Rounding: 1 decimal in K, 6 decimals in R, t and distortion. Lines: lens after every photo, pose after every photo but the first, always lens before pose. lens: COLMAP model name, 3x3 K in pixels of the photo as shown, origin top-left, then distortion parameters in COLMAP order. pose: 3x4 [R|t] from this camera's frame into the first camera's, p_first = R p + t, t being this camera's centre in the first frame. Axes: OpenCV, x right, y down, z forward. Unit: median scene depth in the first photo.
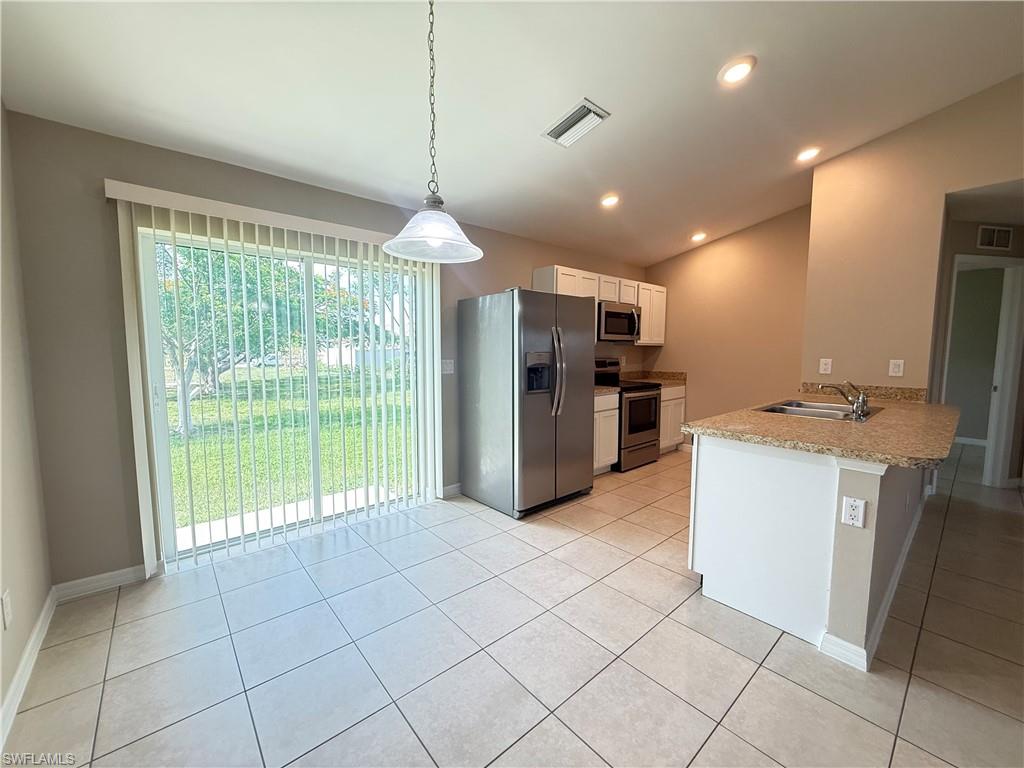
lens RADIAL K [[407.7, 0, 512.0], [0, 407.7, 384.0], [0, 0, 1]] dist [-0.001534, -0.000093]
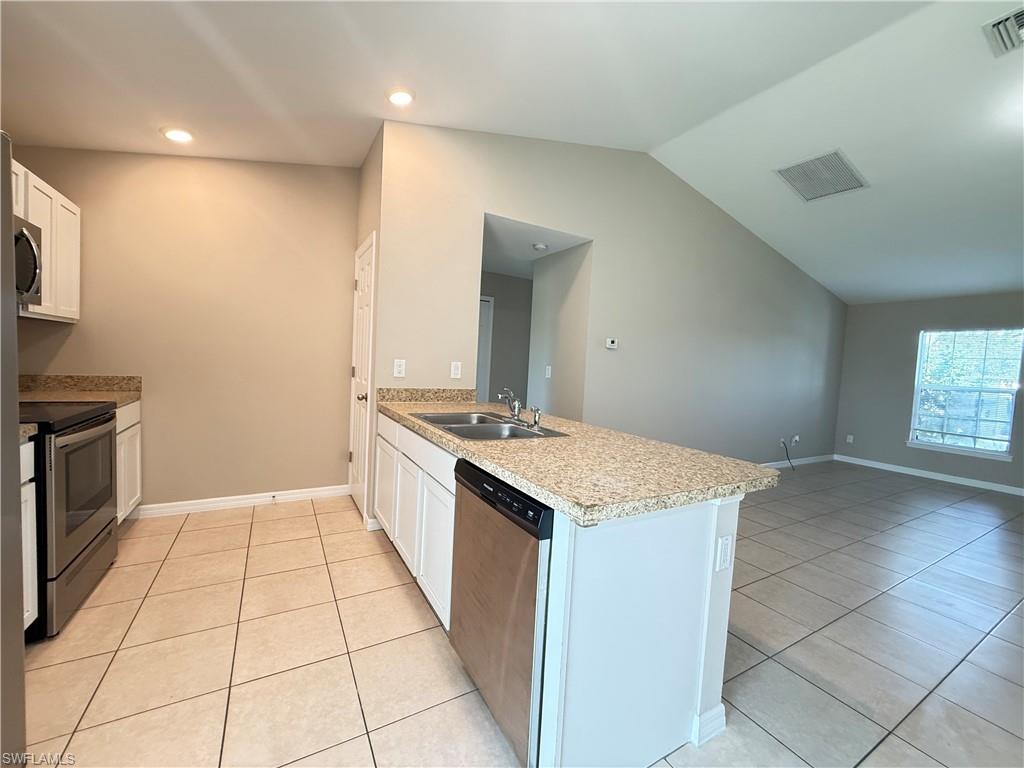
lens RADIAL K [[407.7, 0, 512.0], [0, 407.7, 384.0], [0, 0, 1]] dist [-0.001534, -0.000093]
pose [[0.196228, -0.044412, 0.979552, -0.017452], [0.031776, 0.998737, 0.038916, -0.029146], [-0.980043, 0.023490, 0.197391, 0.486090]]
